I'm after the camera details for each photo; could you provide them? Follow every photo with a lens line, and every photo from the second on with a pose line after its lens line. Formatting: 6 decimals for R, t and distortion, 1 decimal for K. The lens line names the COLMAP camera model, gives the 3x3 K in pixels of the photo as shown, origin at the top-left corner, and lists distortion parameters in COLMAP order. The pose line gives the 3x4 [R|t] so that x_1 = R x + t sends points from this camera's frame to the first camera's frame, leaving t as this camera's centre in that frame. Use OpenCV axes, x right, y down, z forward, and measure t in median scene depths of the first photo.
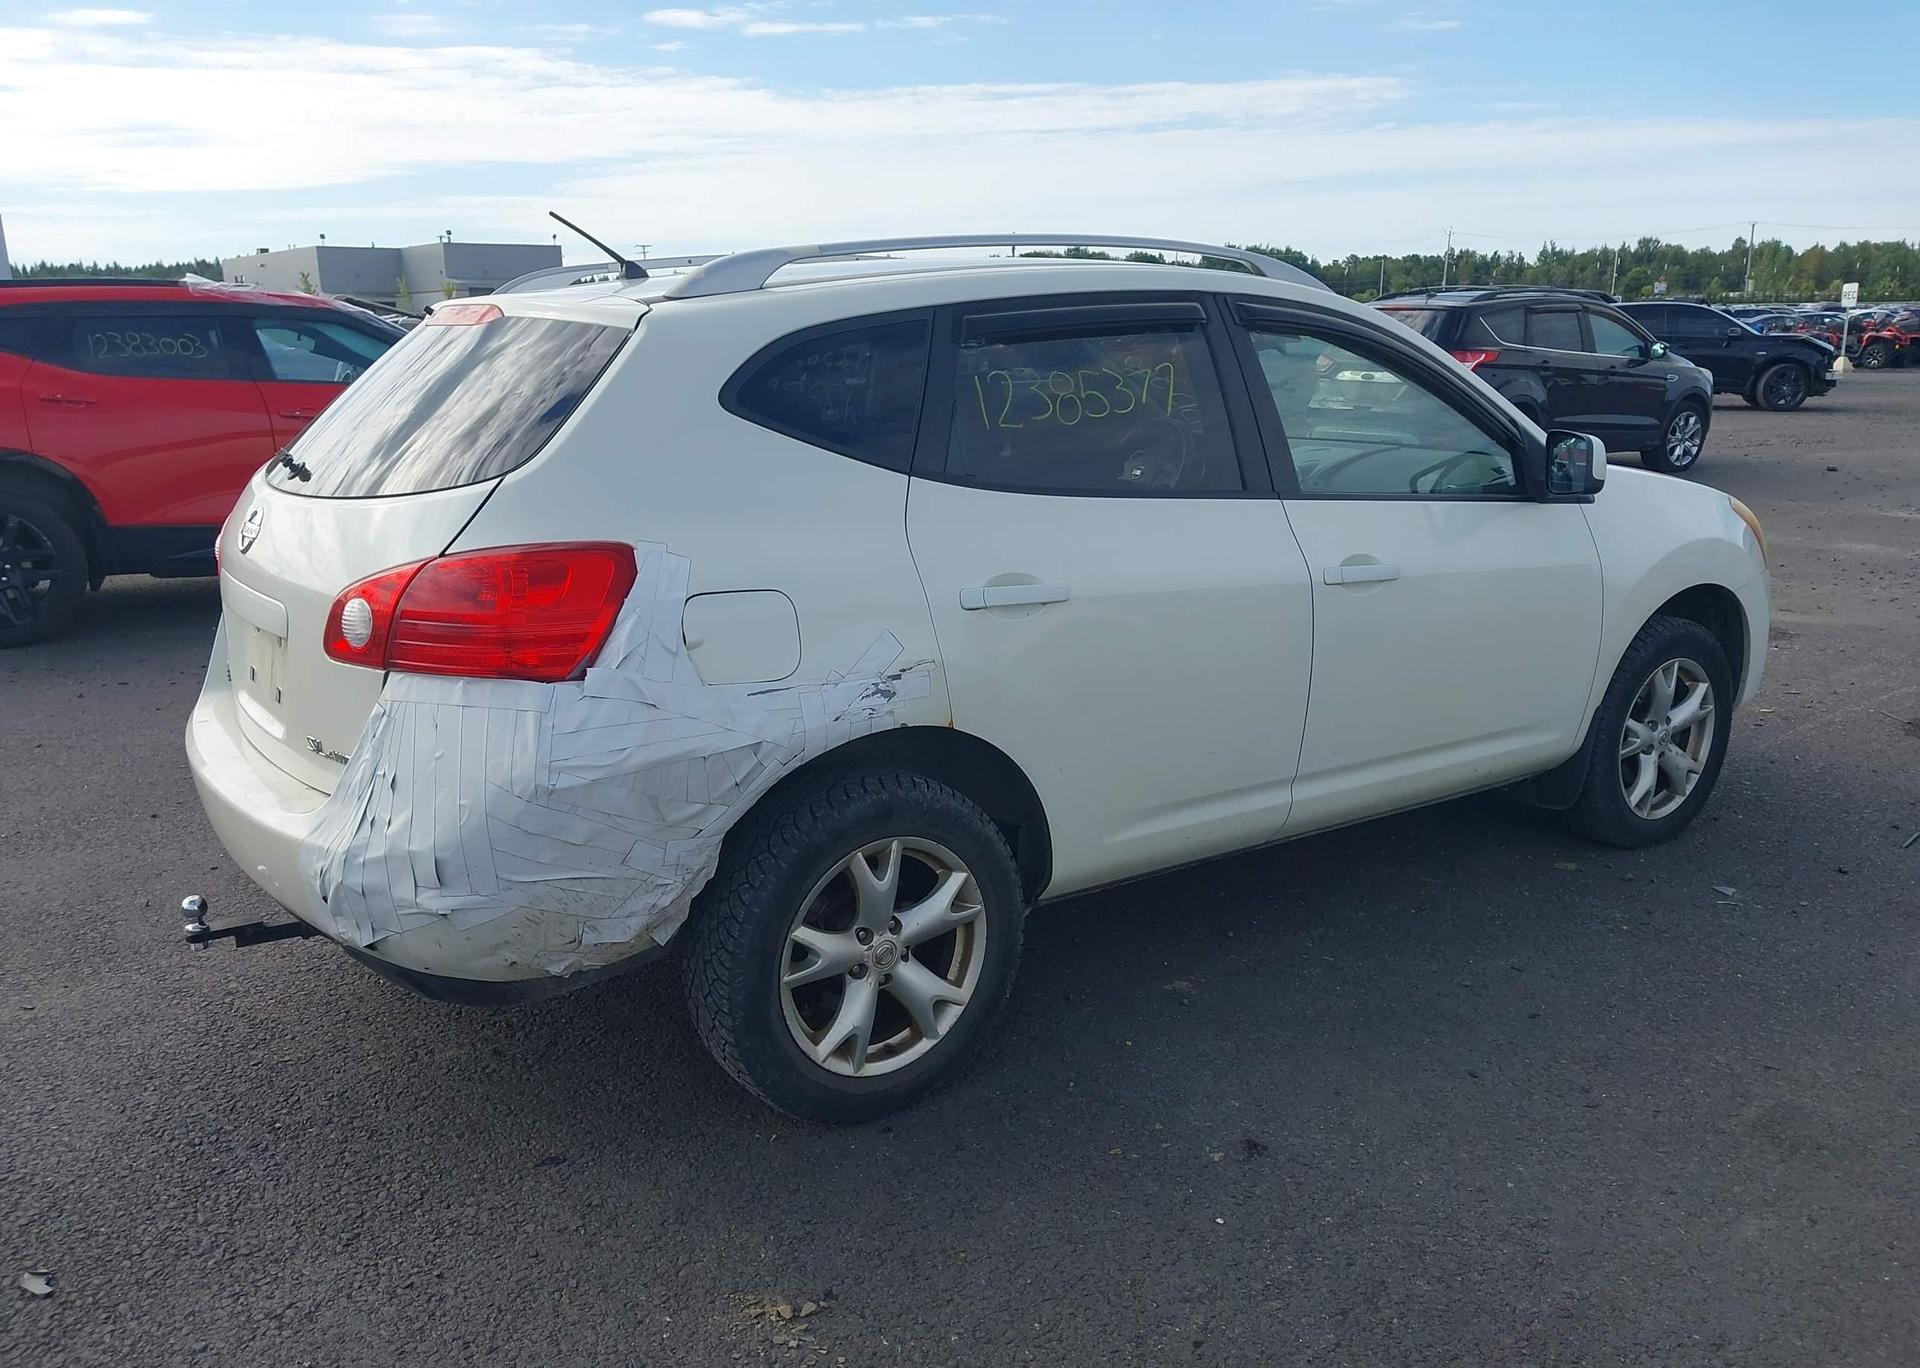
lens RADIAL K [[1928.1, 0, 911.1], [0, 1928.1, 715.4], [0, 0, 1]] dist [0.017200, 0.011943]
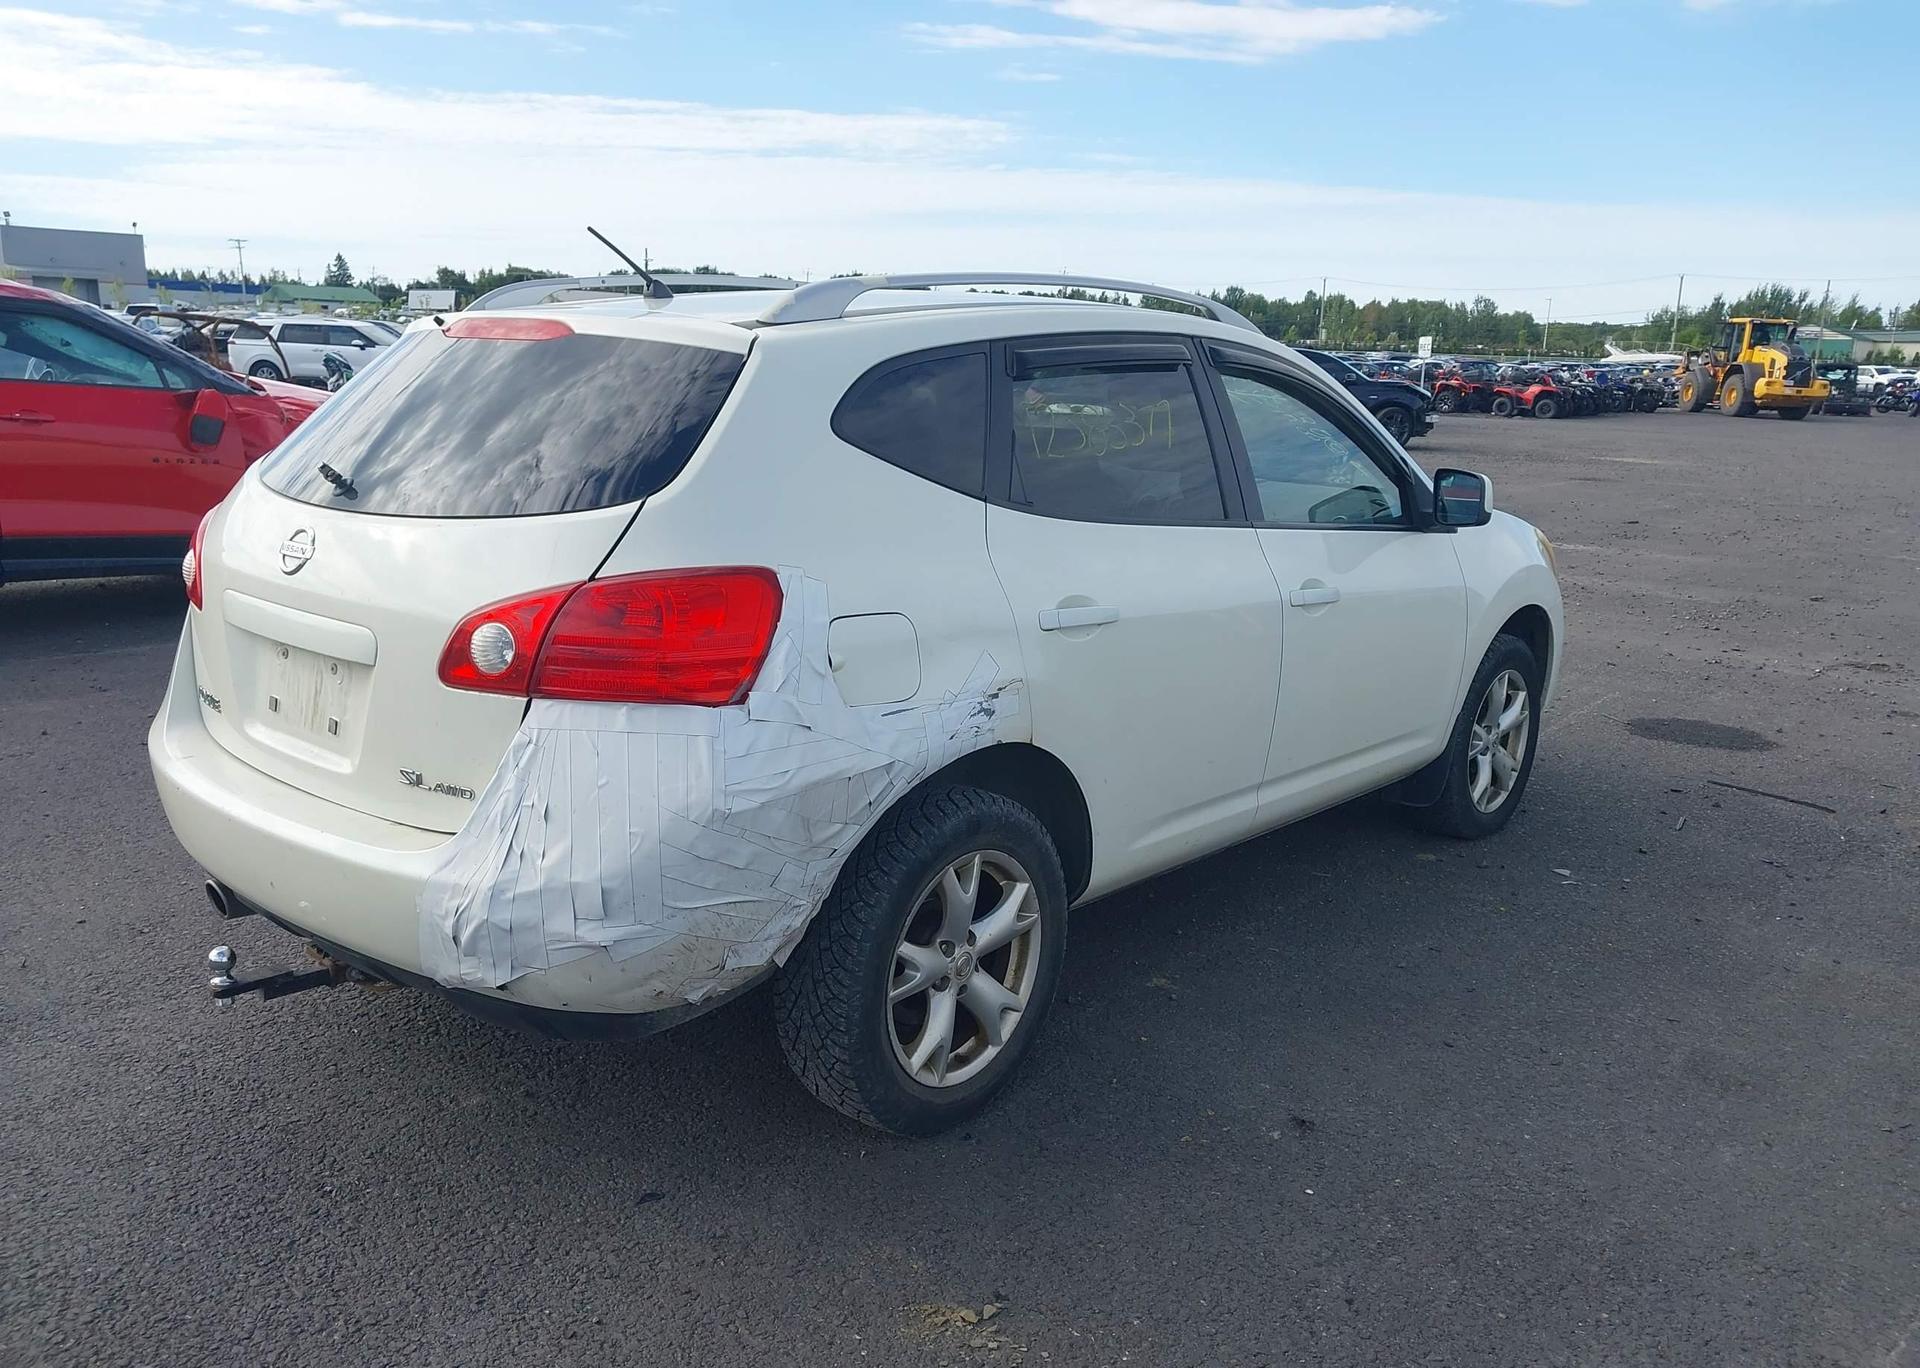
lens RADIAL K [[1960.5, 0, 960.0], [0, 1960.5, 684.0], [0, 0, 1]] dist [0.023537, -0.017577]
pose [[0.952563, -0.013968, 0.304020, -0.324540], [0.021996, 0.999494, -0.022997, -0.002210], [-0.303545, 0.028593, 0.952388, -0.000477]]
